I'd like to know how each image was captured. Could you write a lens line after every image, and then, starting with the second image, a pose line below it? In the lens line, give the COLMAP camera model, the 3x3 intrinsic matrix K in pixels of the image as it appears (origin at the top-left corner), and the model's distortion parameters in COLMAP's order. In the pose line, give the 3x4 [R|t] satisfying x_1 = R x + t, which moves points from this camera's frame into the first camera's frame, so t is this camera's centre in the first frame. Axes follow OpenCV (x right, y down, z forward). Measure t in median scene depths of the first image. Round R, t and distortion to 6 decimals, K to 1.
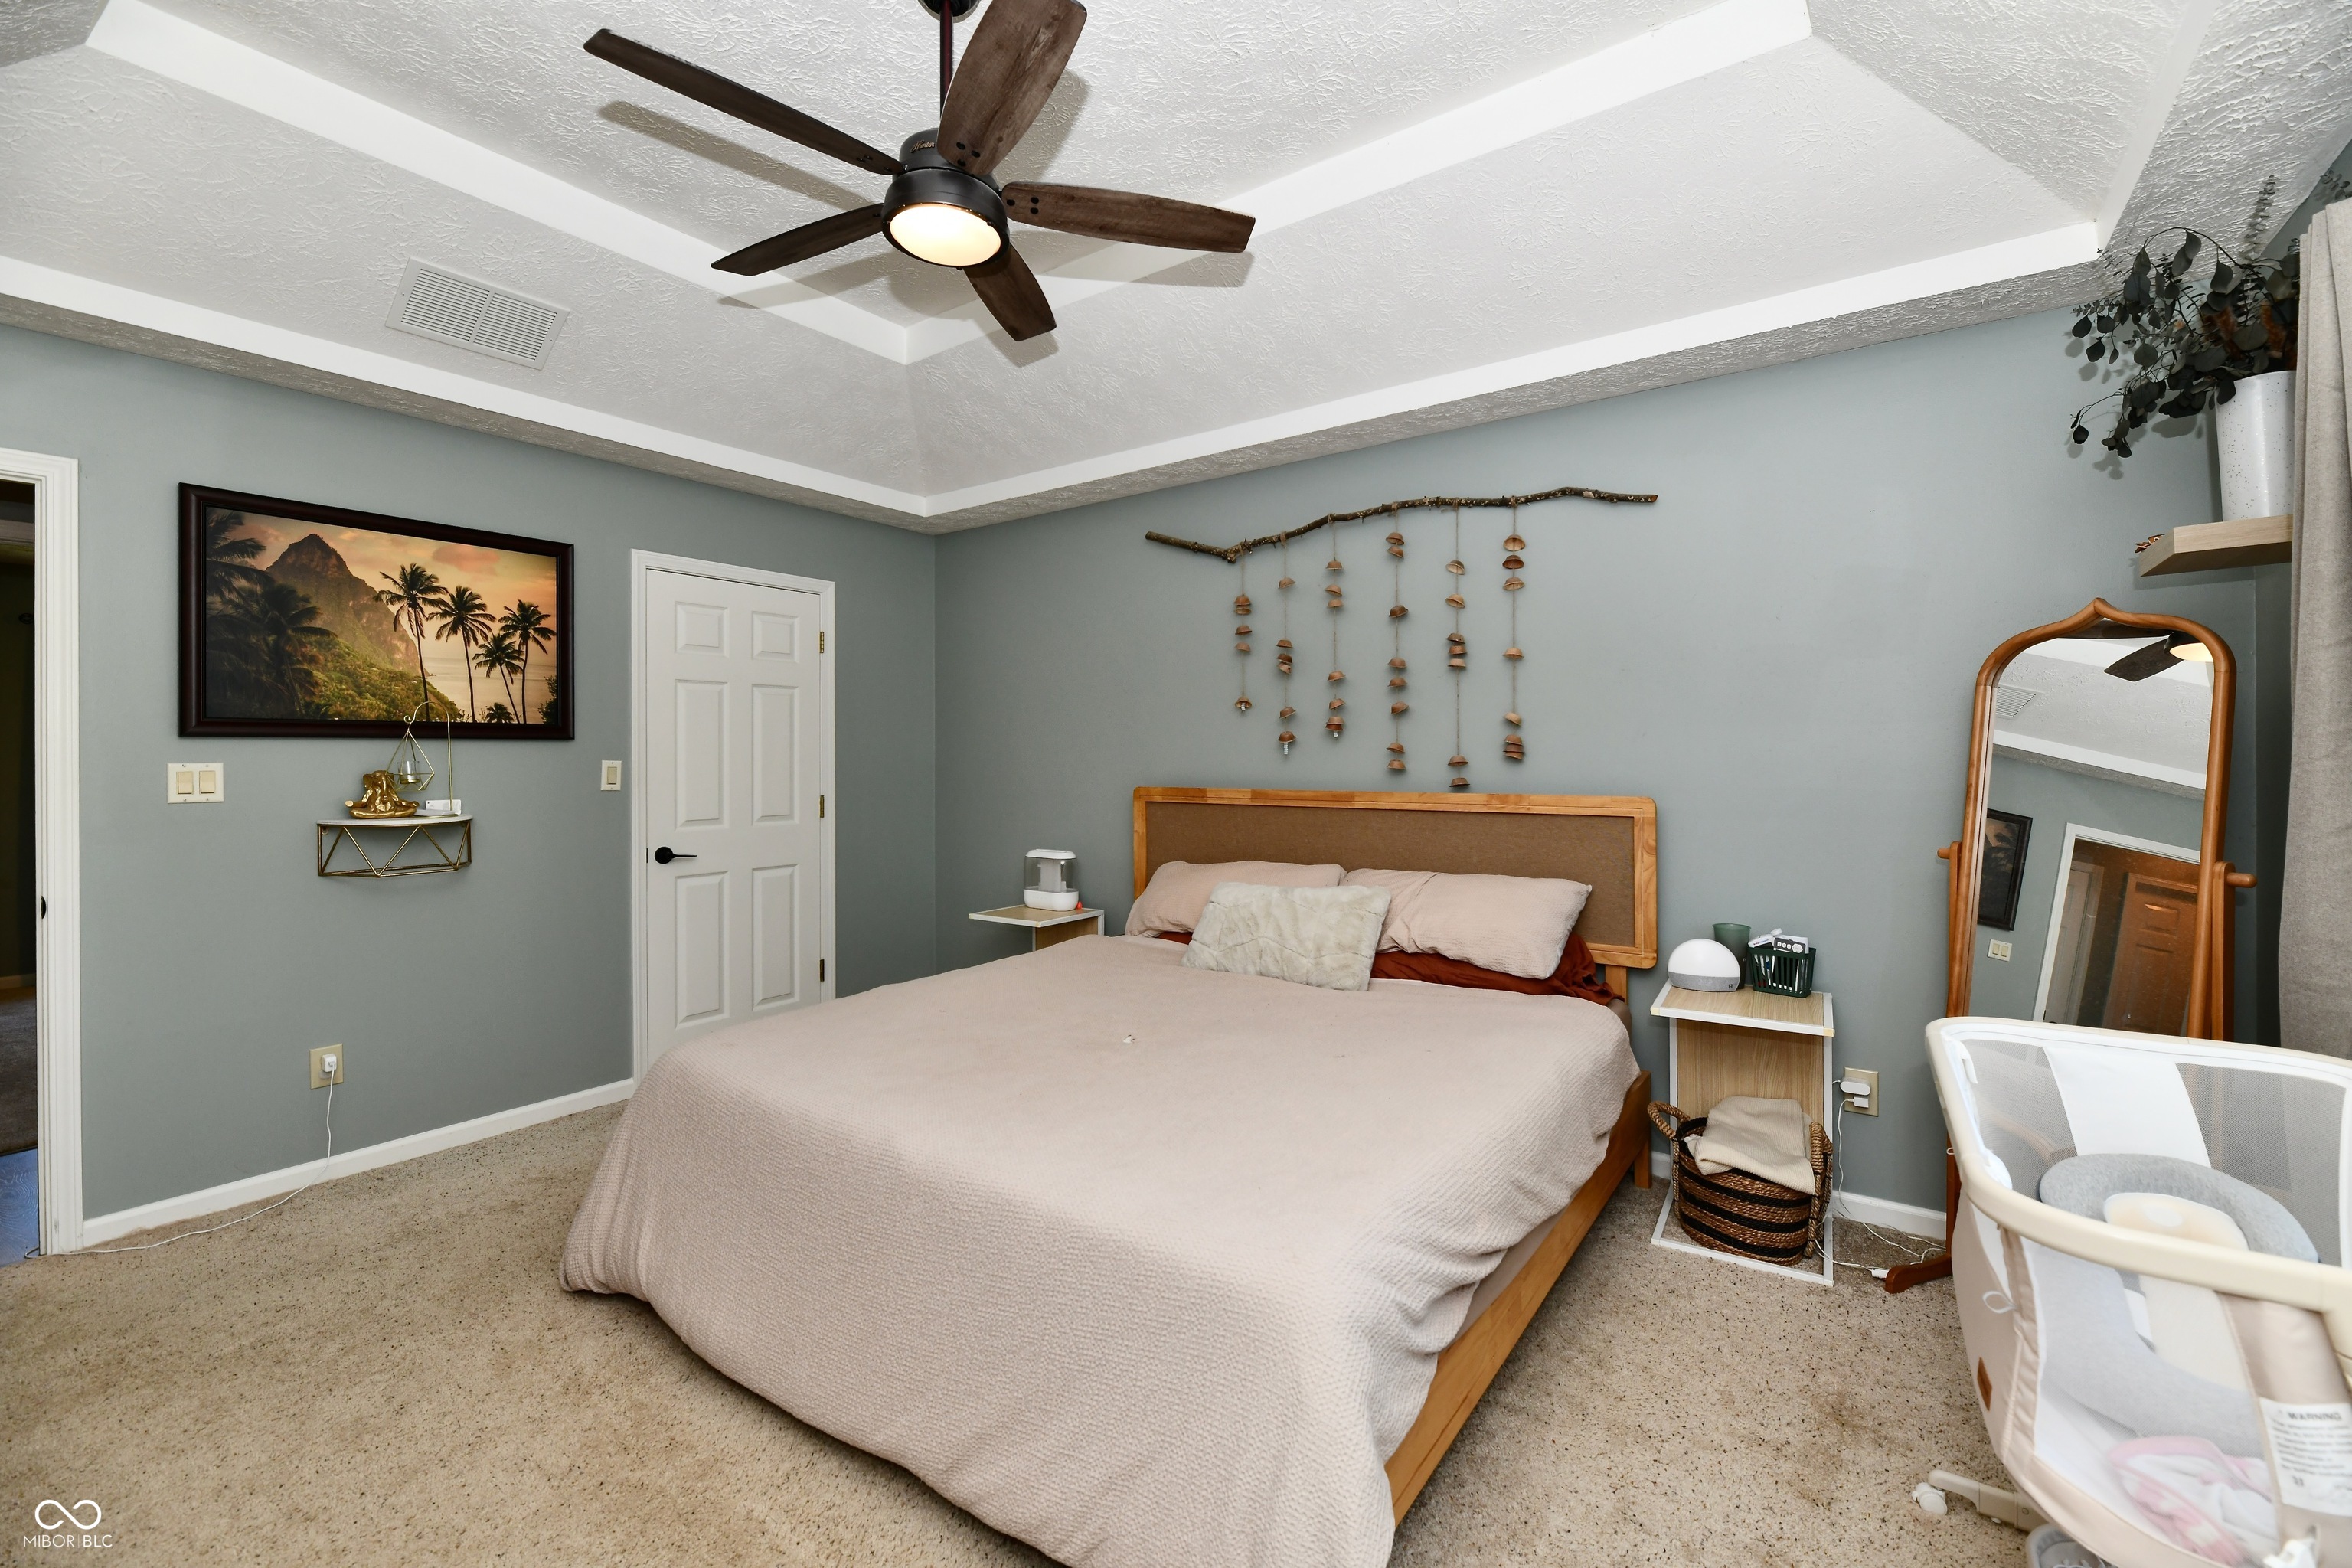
lens RADIAL K [[962.2, 0, 1189.4], [0, 962.2, 758.8], [0, 0, 1]] dist [-0.001133, -0.003122]
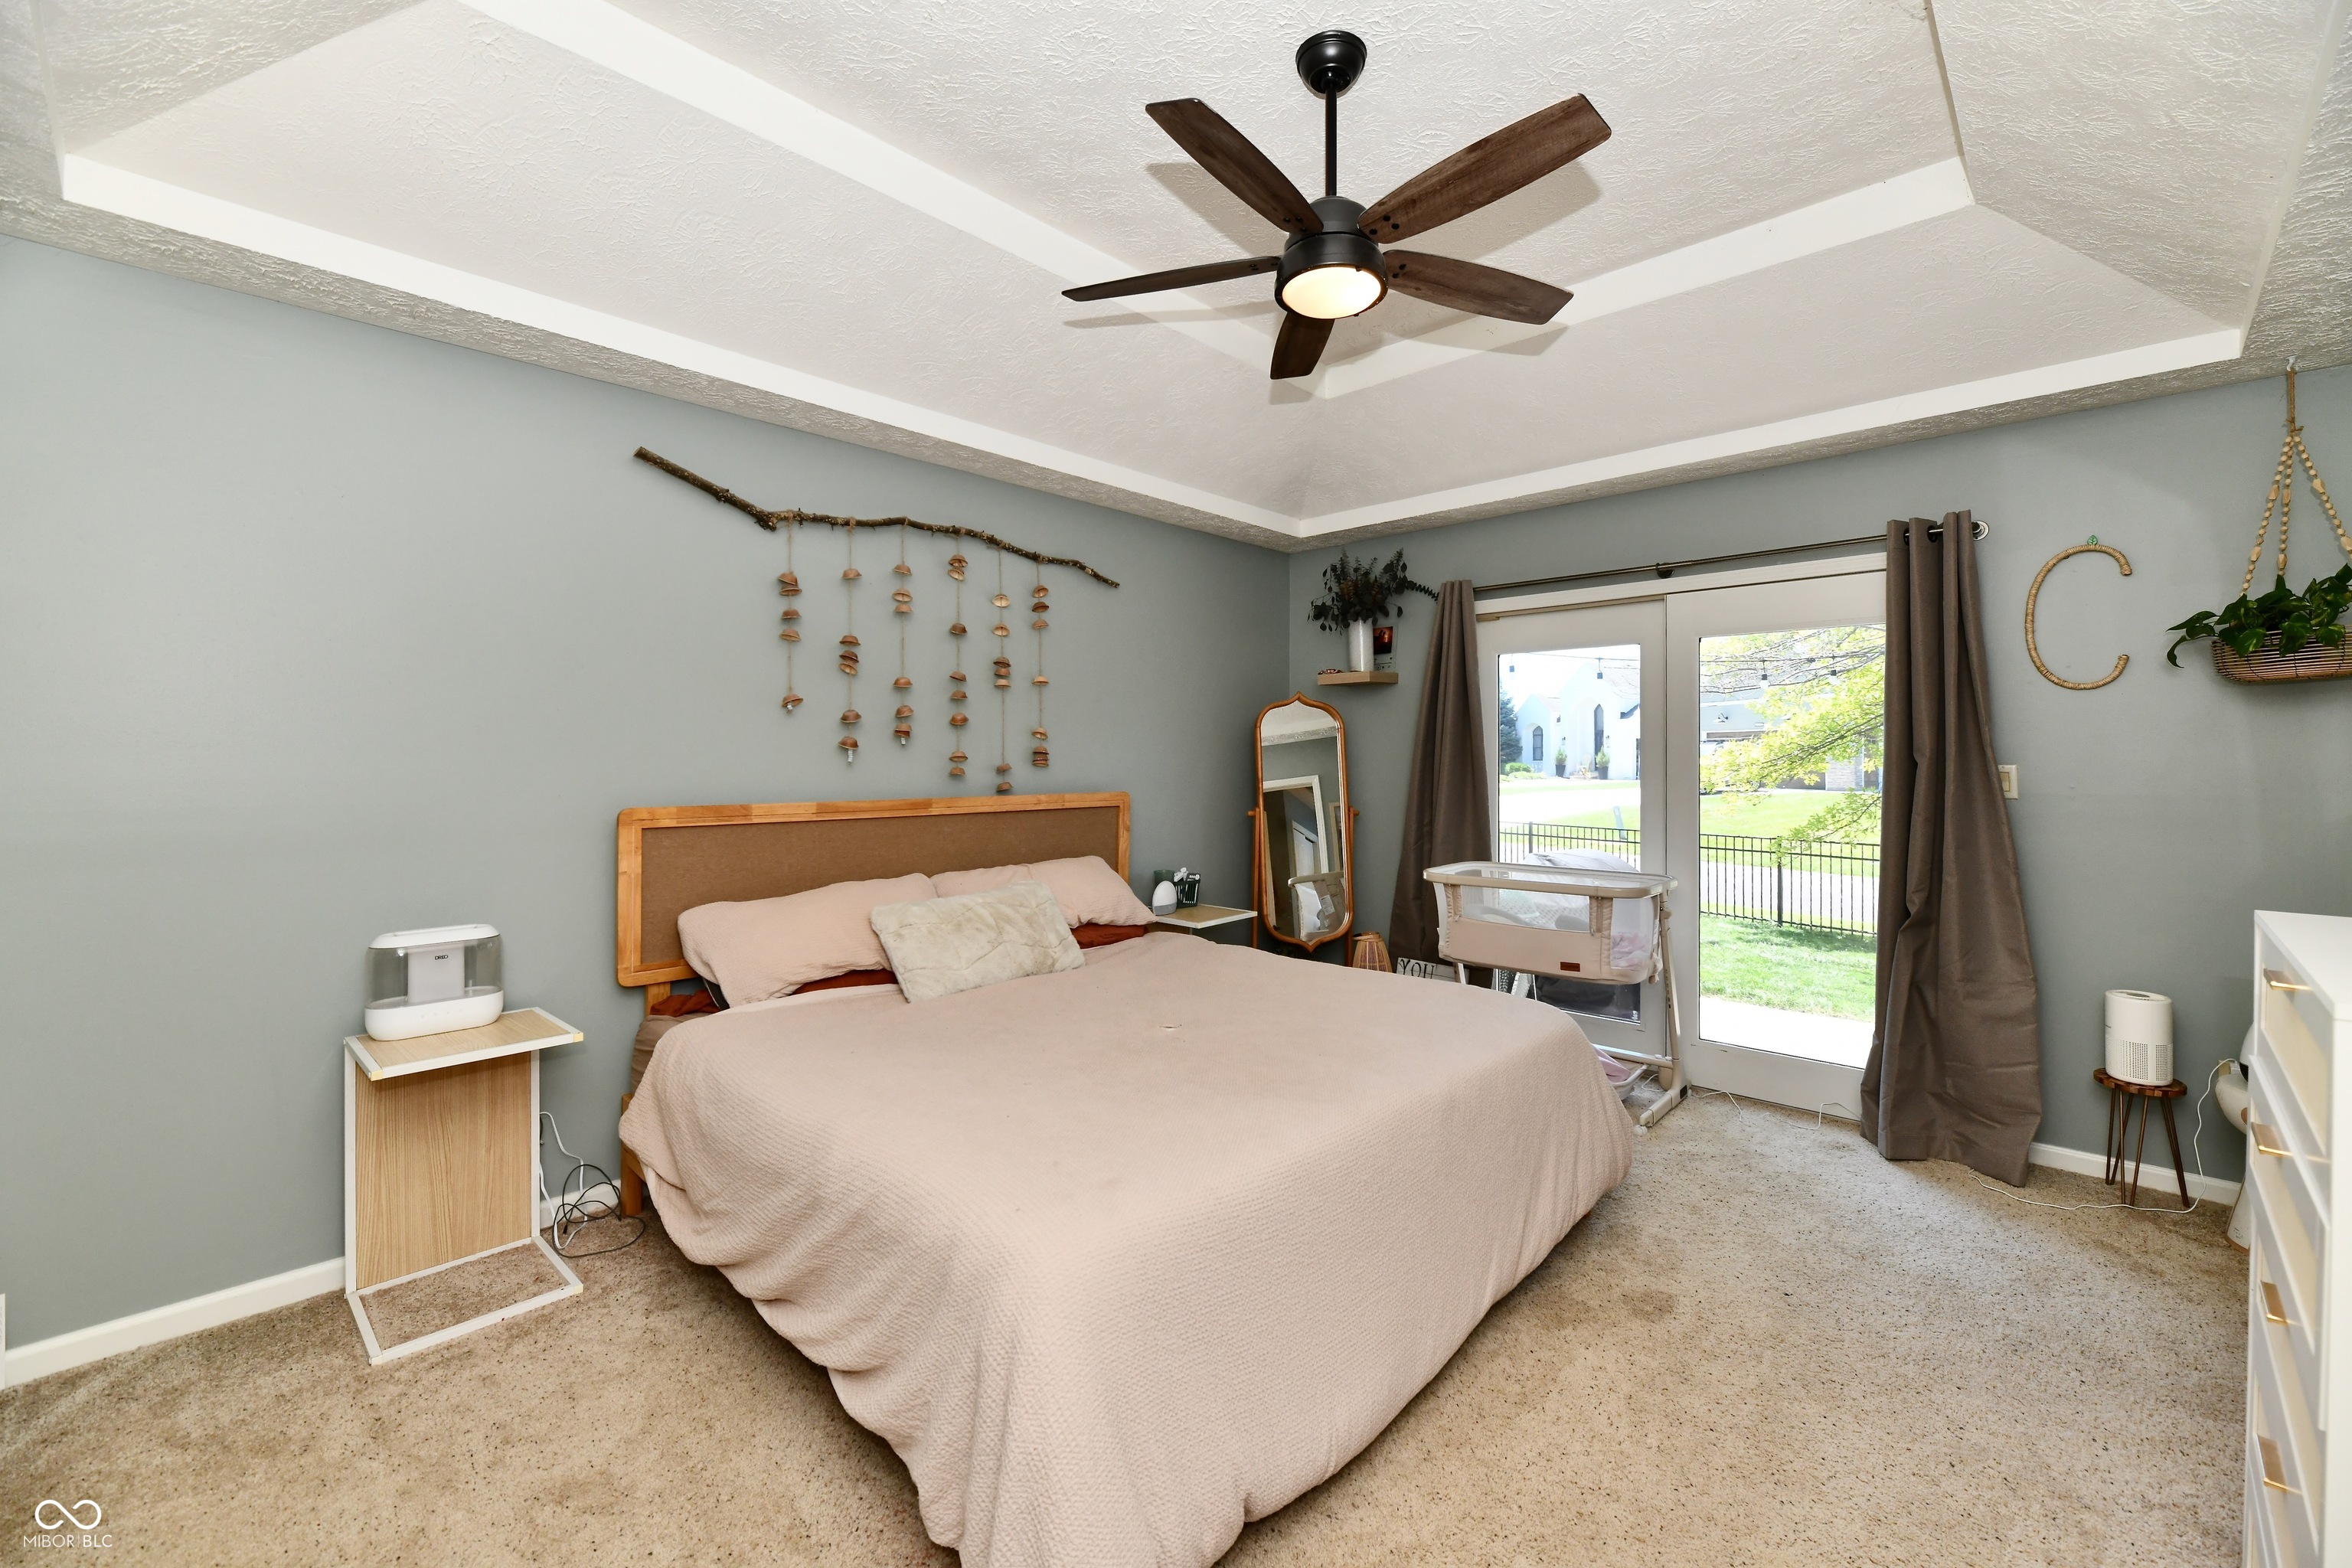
lens RADIAL K [[1001.4, 0, 1182.6], [0, 1001.4, 735.5], [0, 0, 1]] dist [0.002643, 0.000127]
pose [[0.124109, 0.028208, 0.991868, -0.838689], [0.006405, 0.999552, -0.029227, 0.000214], [-0.992248, 0.009980, 0.123872, 0.601991]]
